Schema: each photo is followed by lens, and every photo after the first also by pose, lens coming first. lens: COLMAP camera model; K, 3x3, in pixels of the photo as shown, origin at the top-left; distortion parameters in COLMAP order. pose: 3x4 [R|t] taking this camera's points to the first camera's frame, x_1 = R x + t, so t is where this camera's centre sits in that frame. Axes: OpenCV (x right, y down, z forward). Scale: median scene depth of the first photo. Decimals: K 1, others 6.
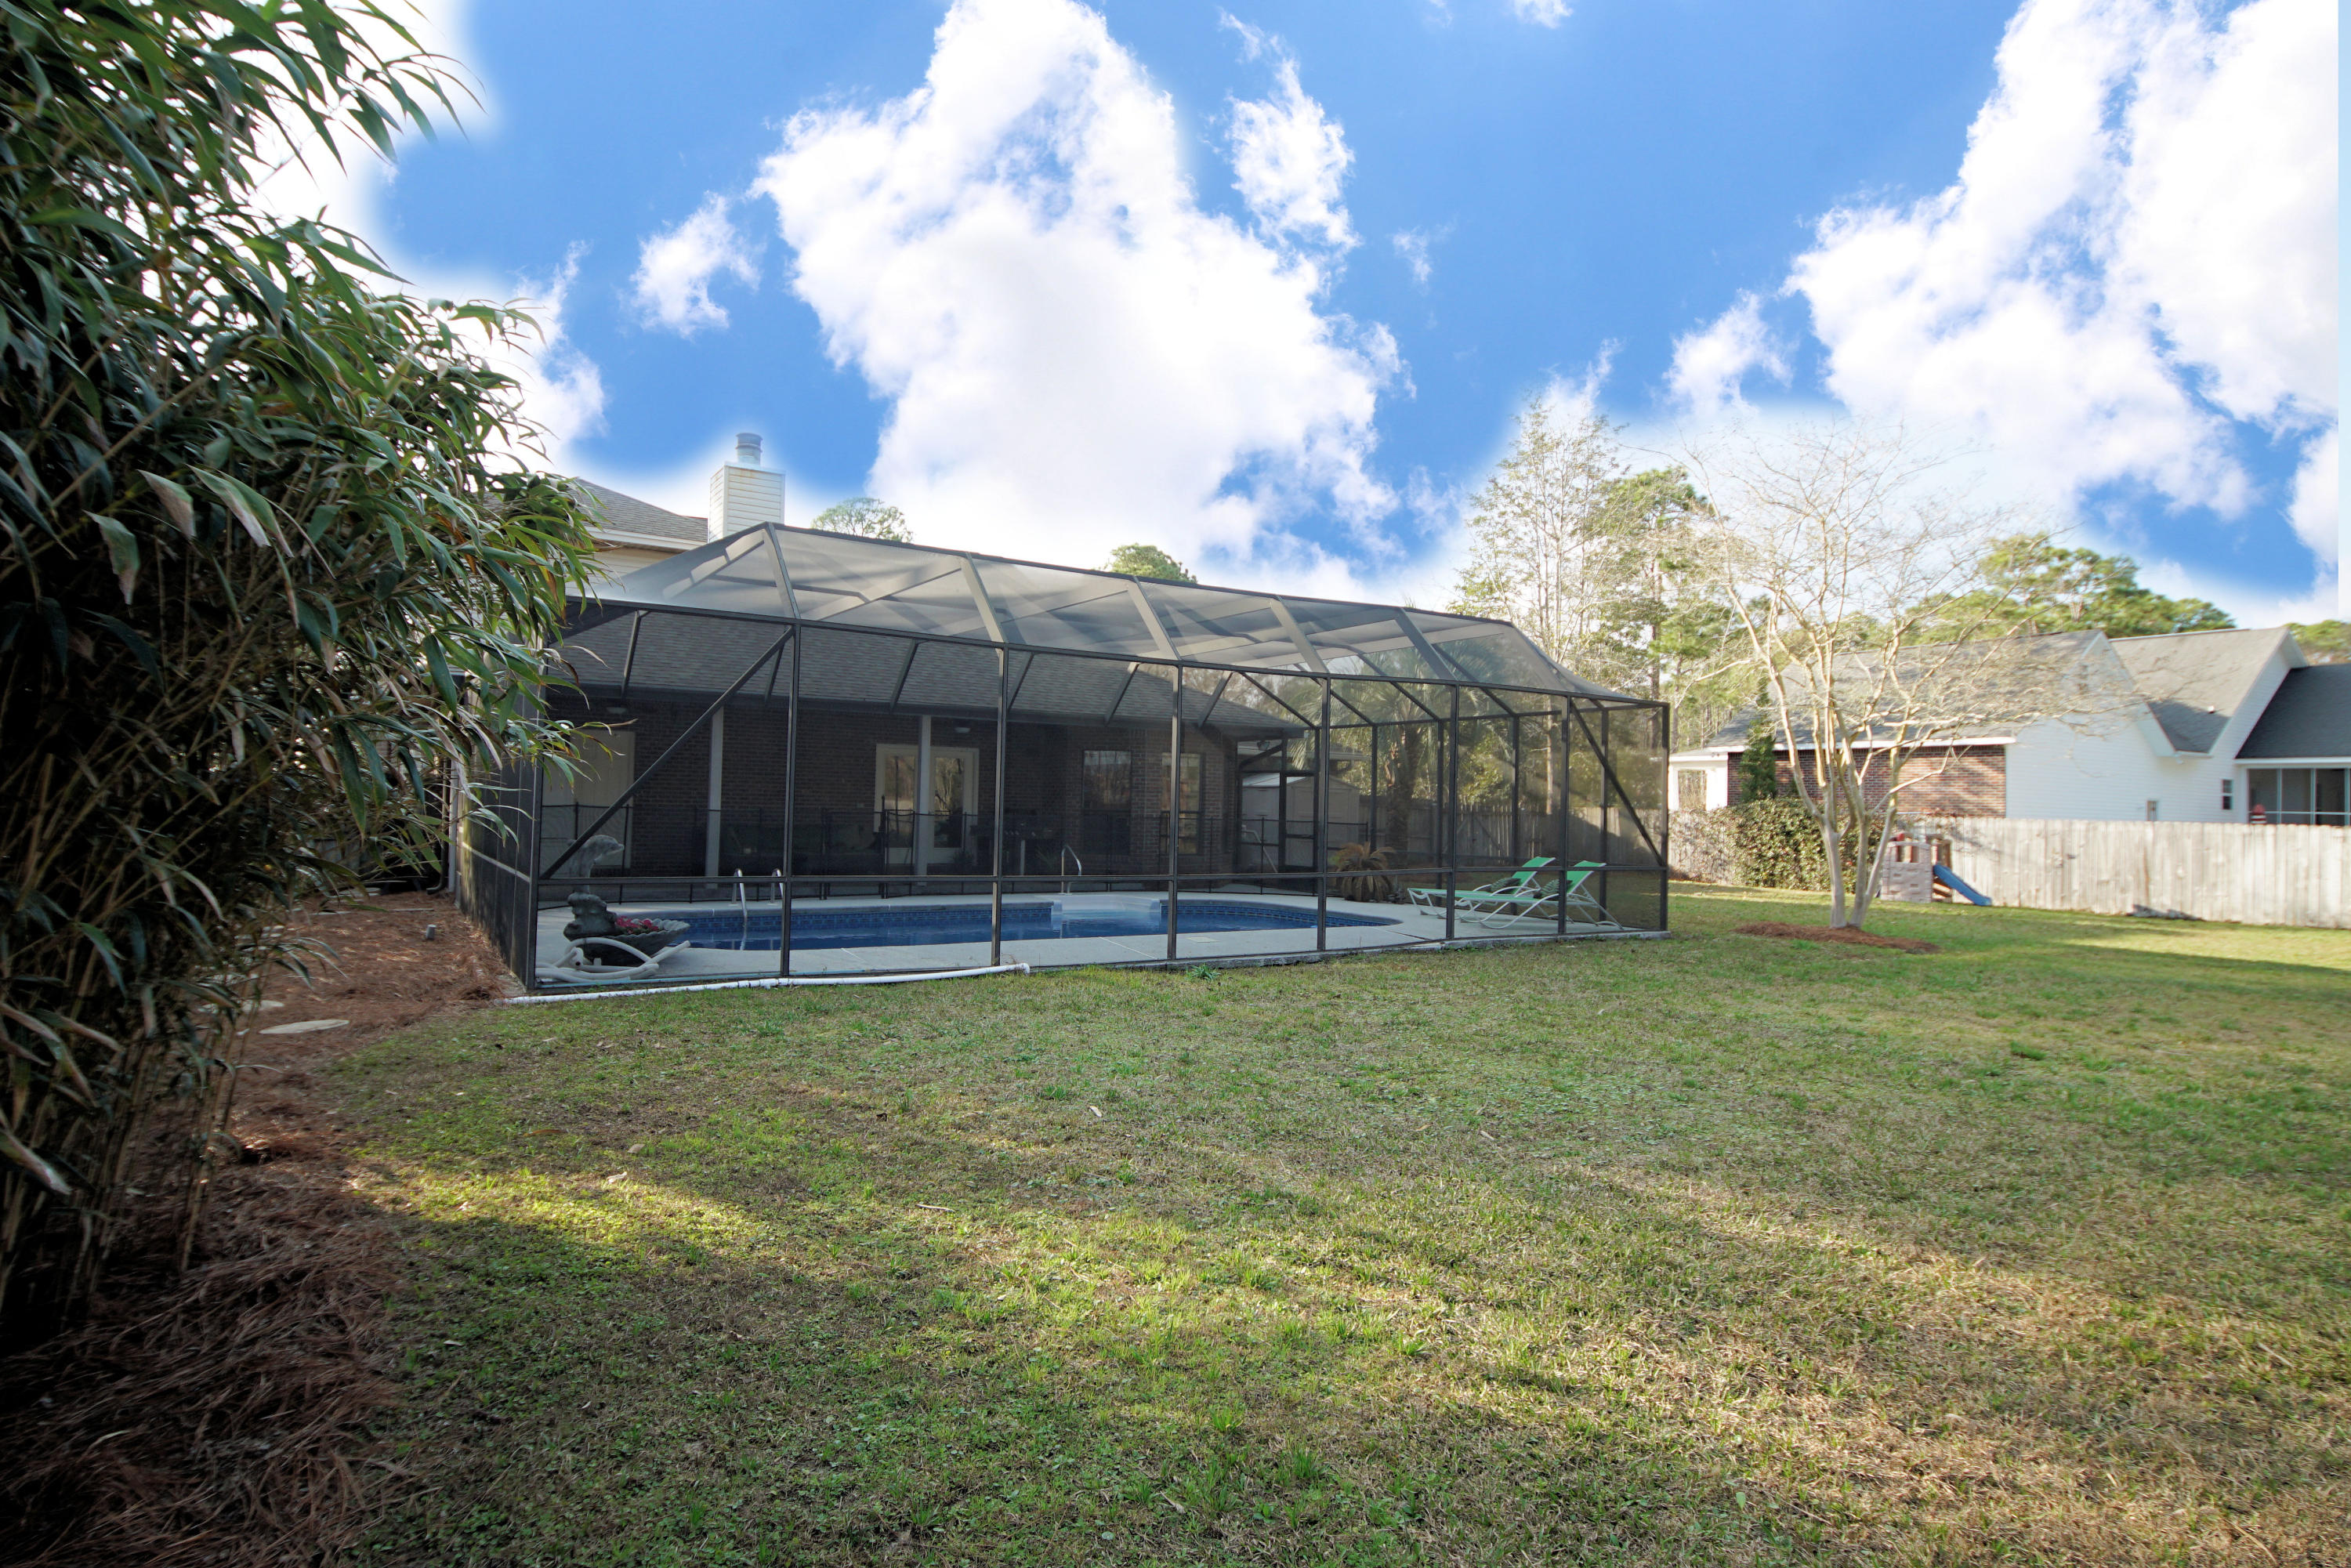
lens RADIAL K [[1252.3, 0, 1144.7], [0, 1252.3, 780.9], [0, 0, 1]] dist [0.020159, -0.024616]
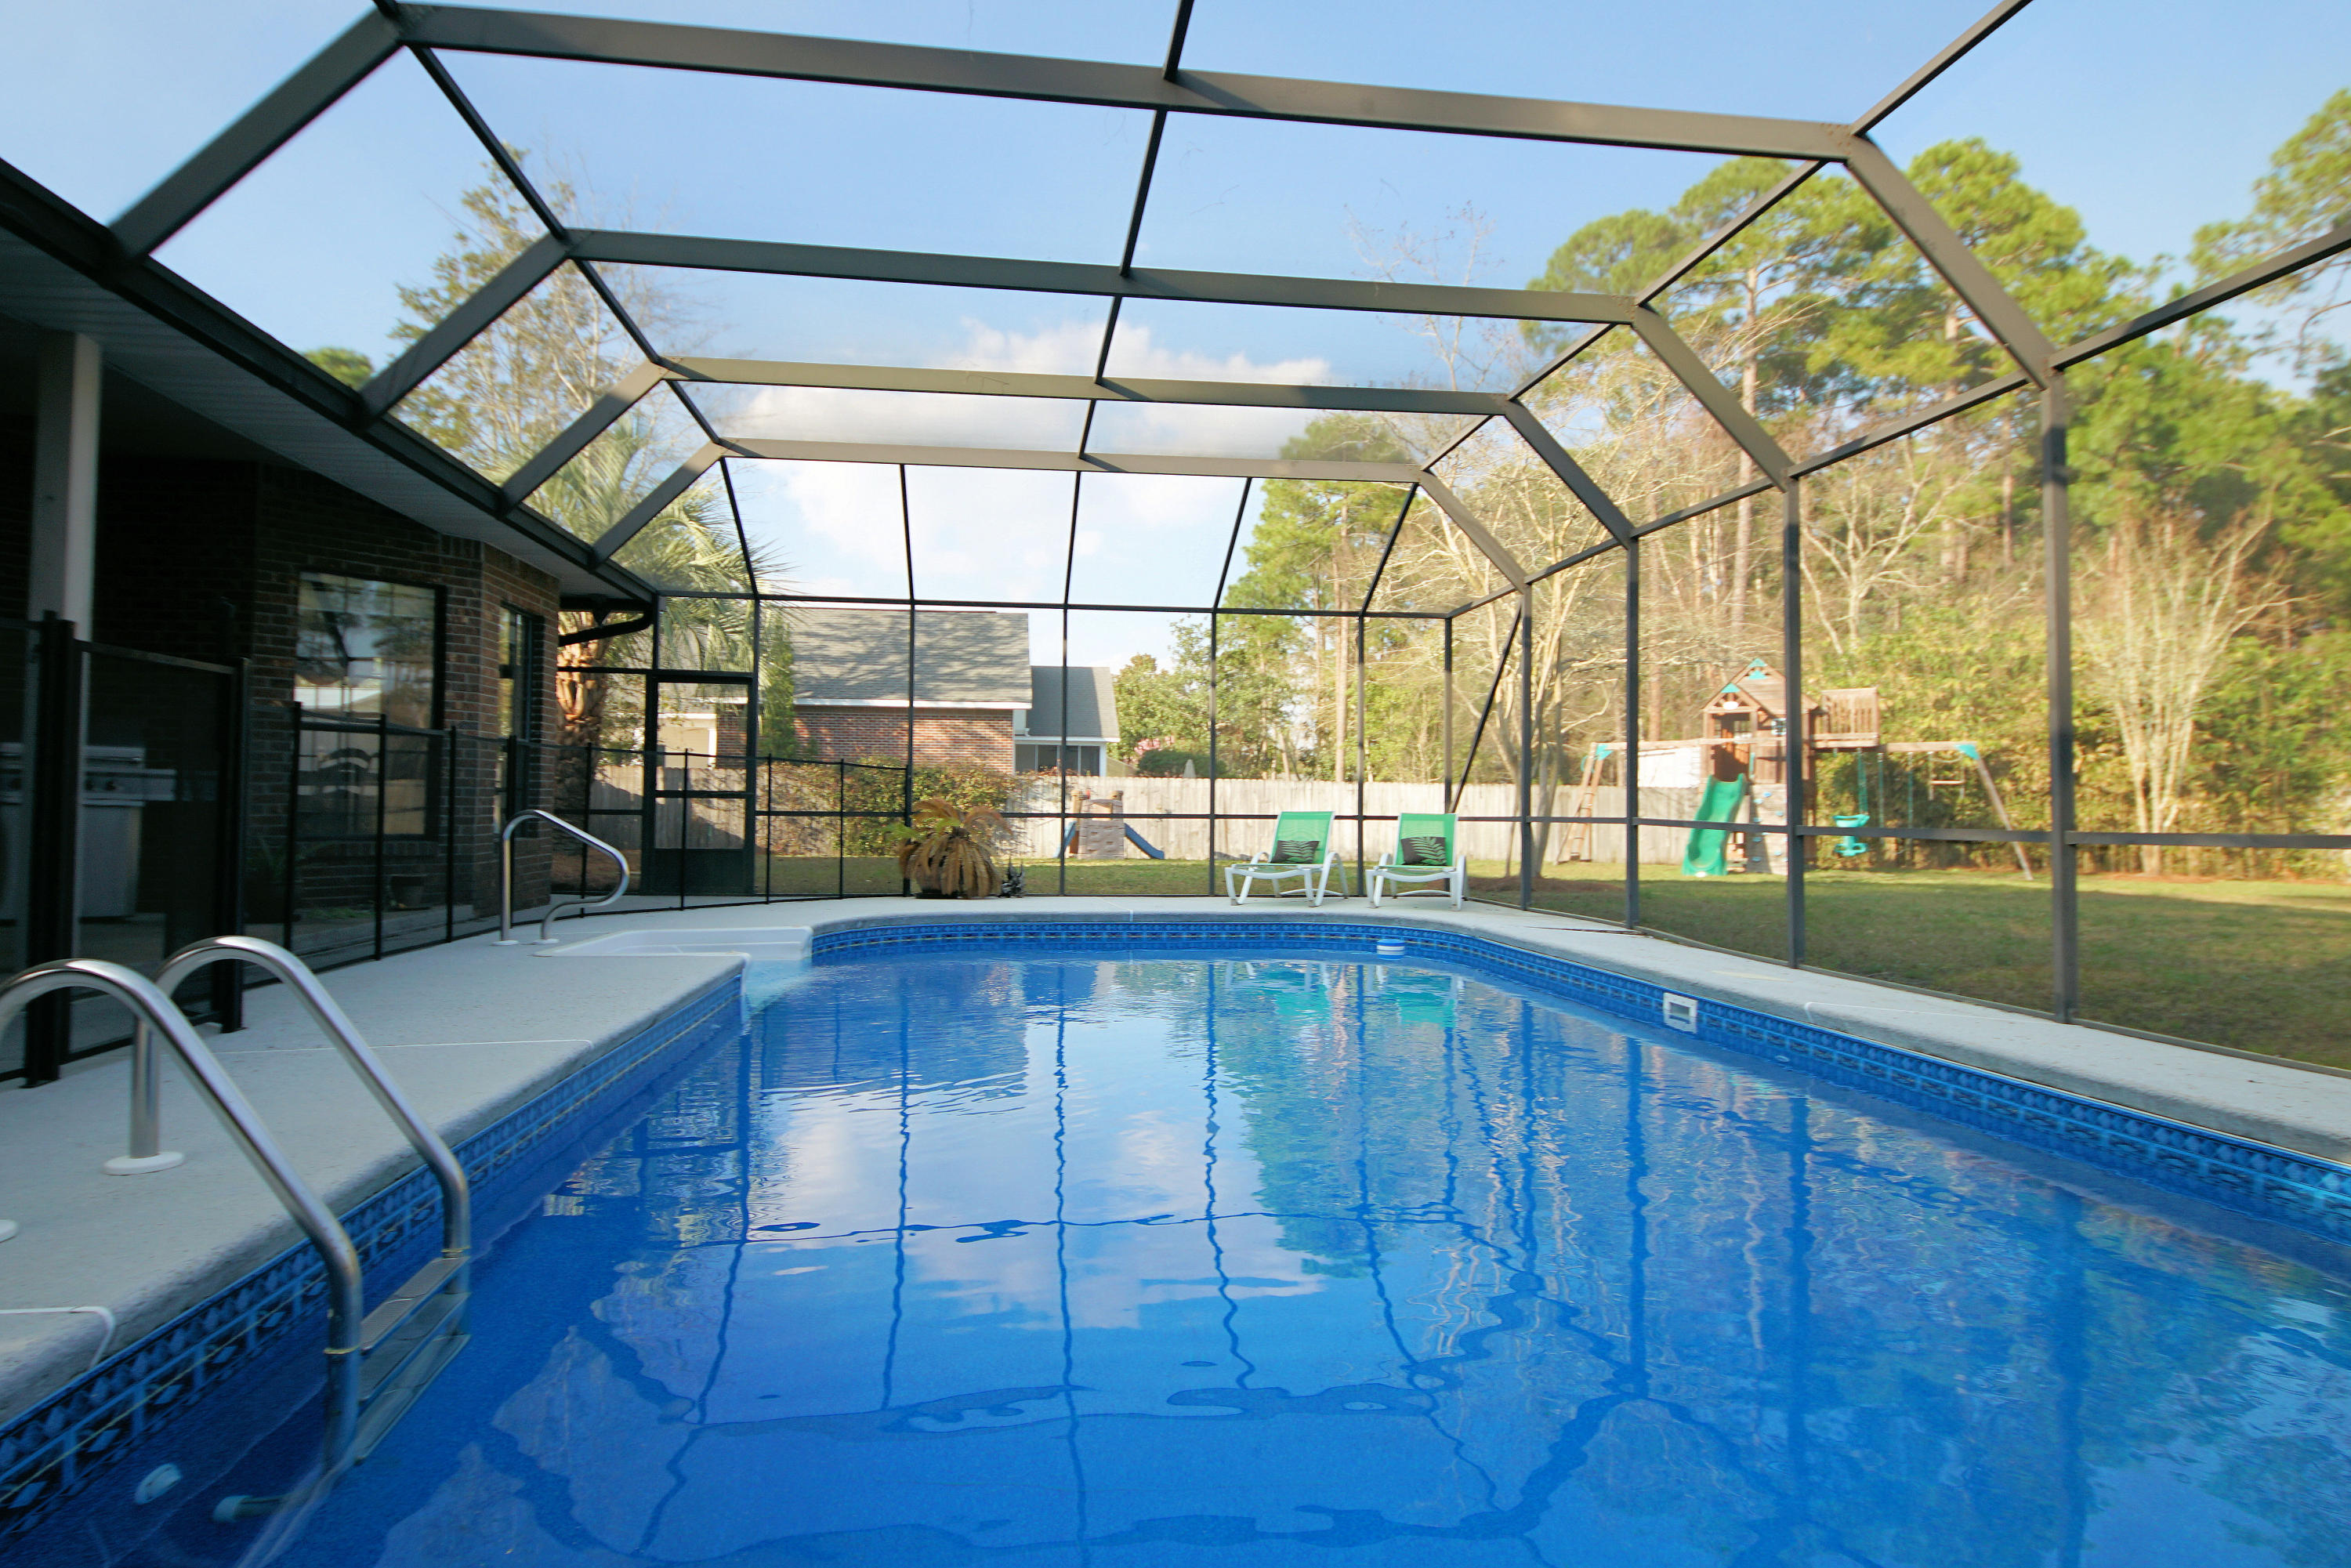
lens RADIAL K [[1252.3, 0, 1156.7], [0, 1252.3, 774.9], [0, 0, 1]] dist [0.020159, -0.024616]
pose [[0.417223, 0.008840, 0.908761, -0.368186], [-0.018041, 0.999836, -0.001443, 0.040634], [-0.908625, -0.015793, 0.417314, 0.760504]]
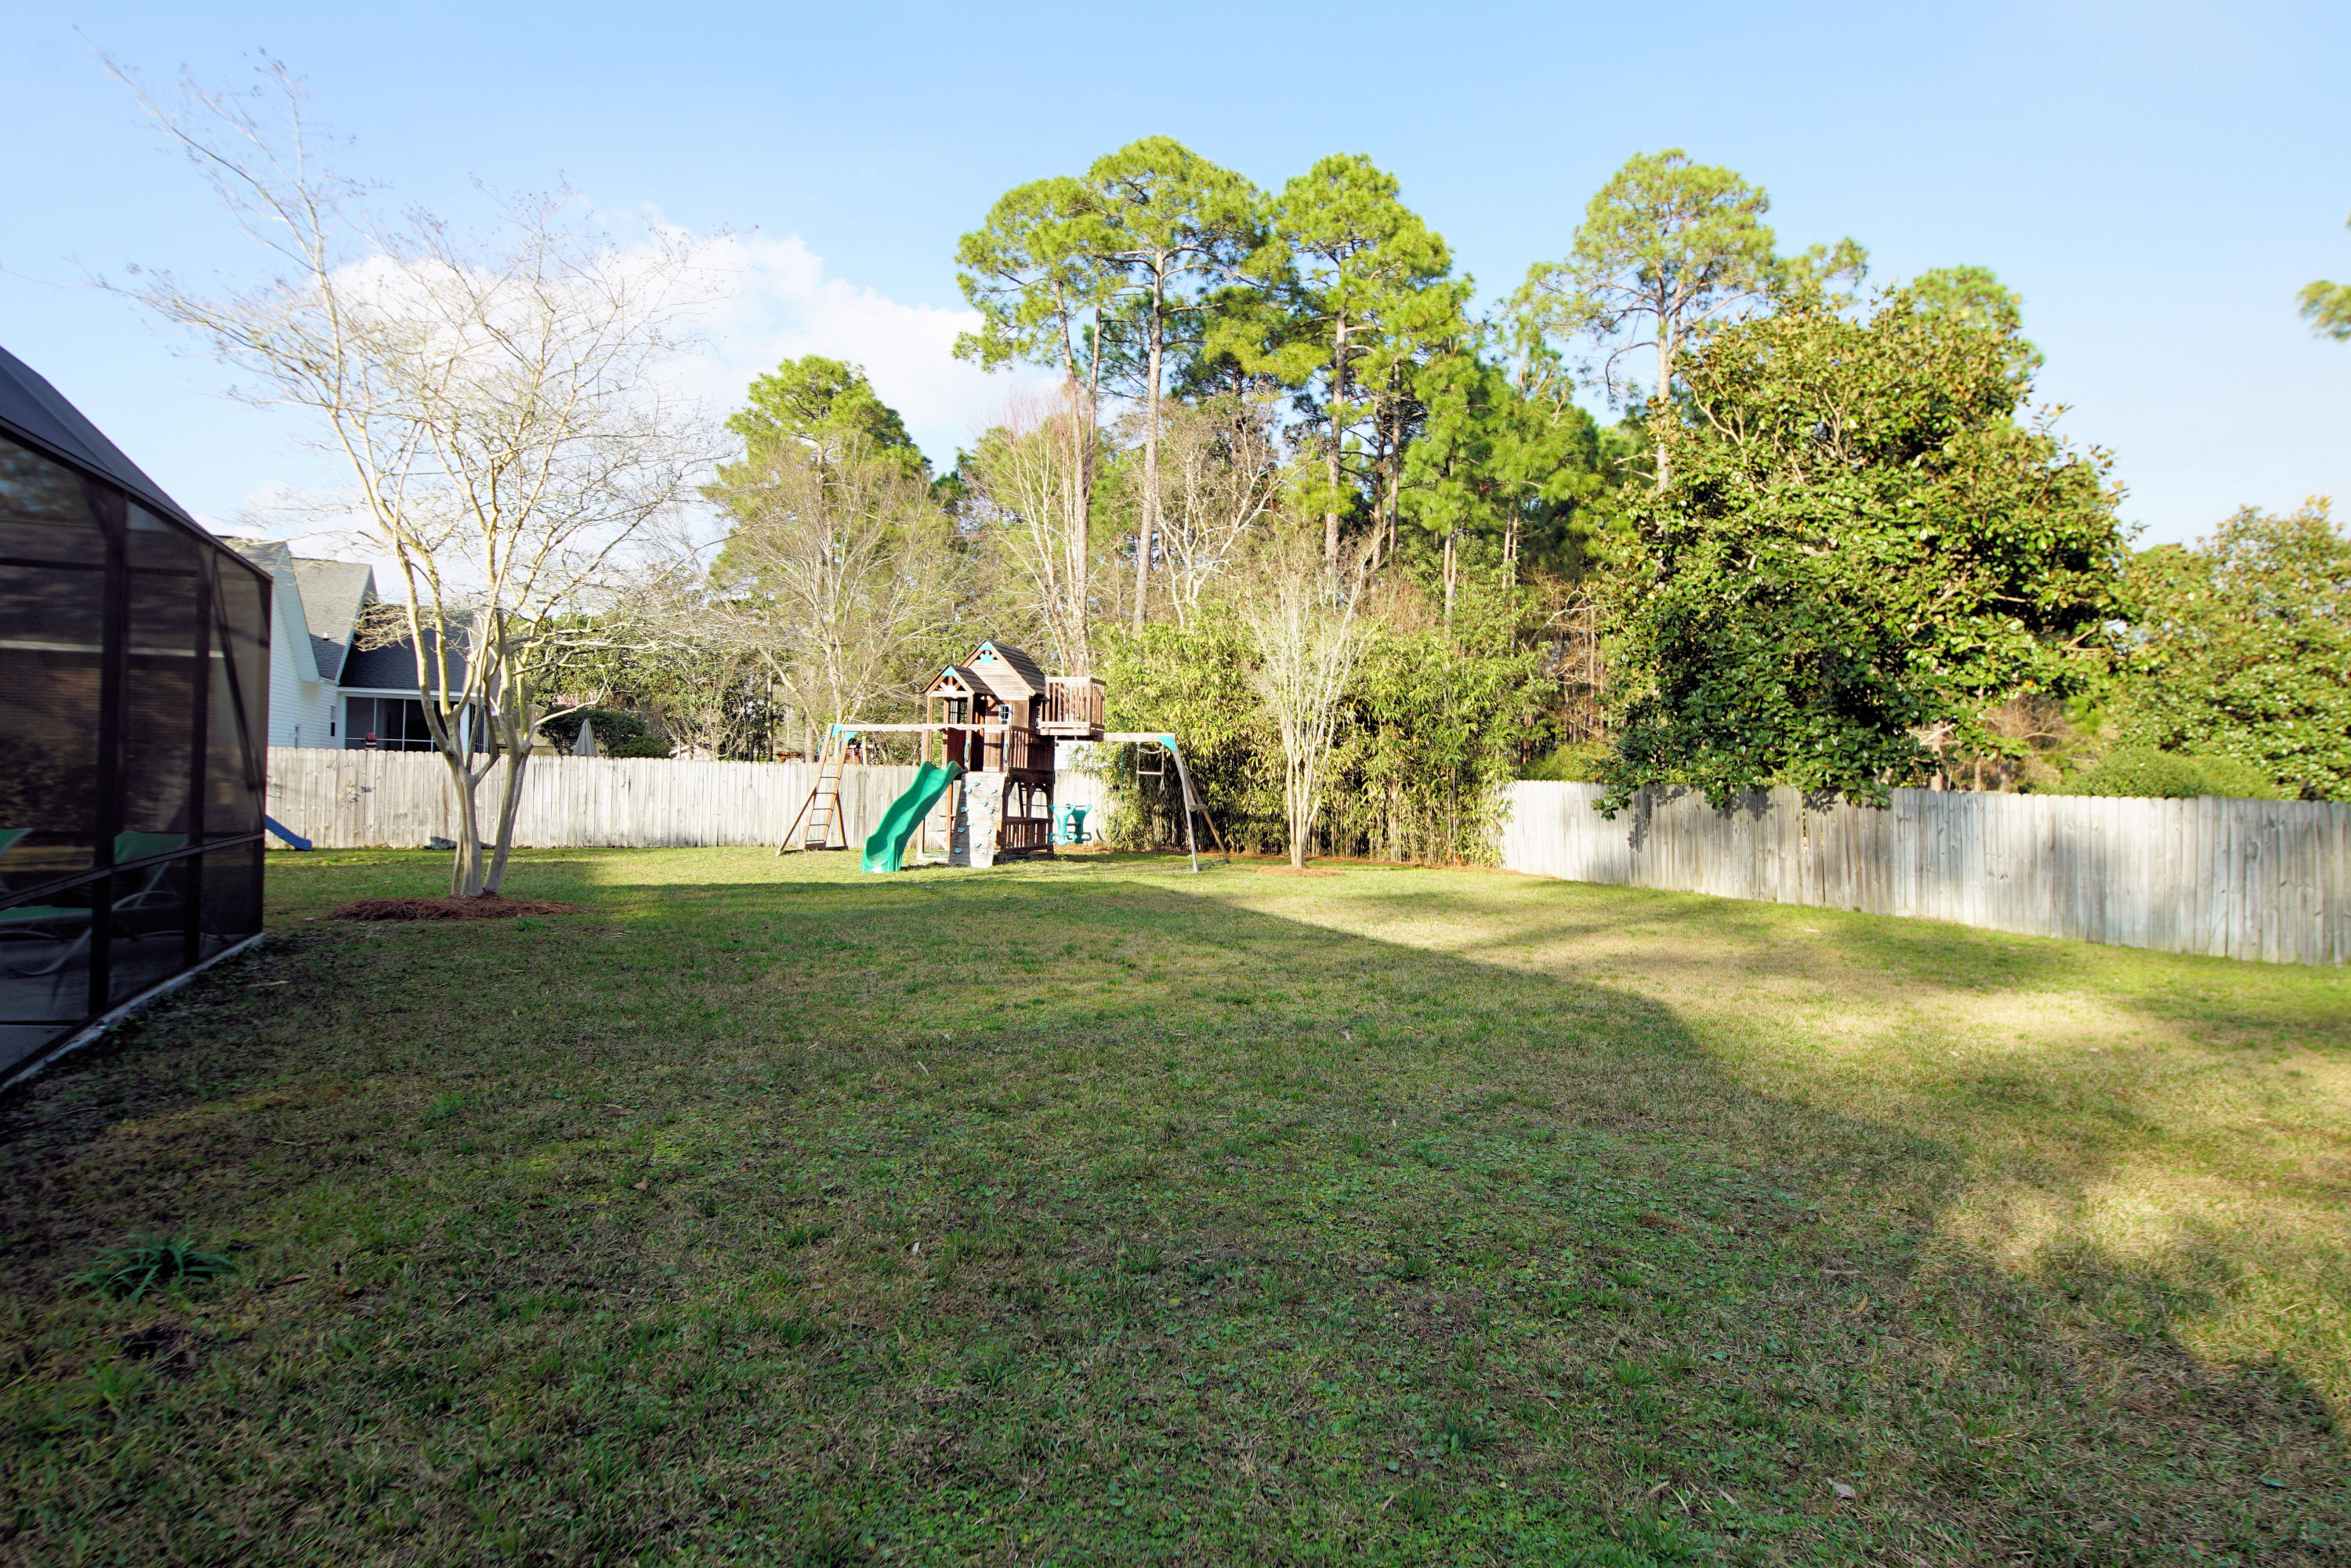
lens RADIAL K [[1252.3, 0, 1145.7], [0, 1252.3, 770.4], [0, 0, 1]] dist [0.020159, -0.024616]
pose [[0.125177, -0.016824, 0.991992, -0.157766], [-0.039930, 0.998961, 0.021981, 0.003473], [-0.991331, -0.042362, 0.124375, 0.431389]]
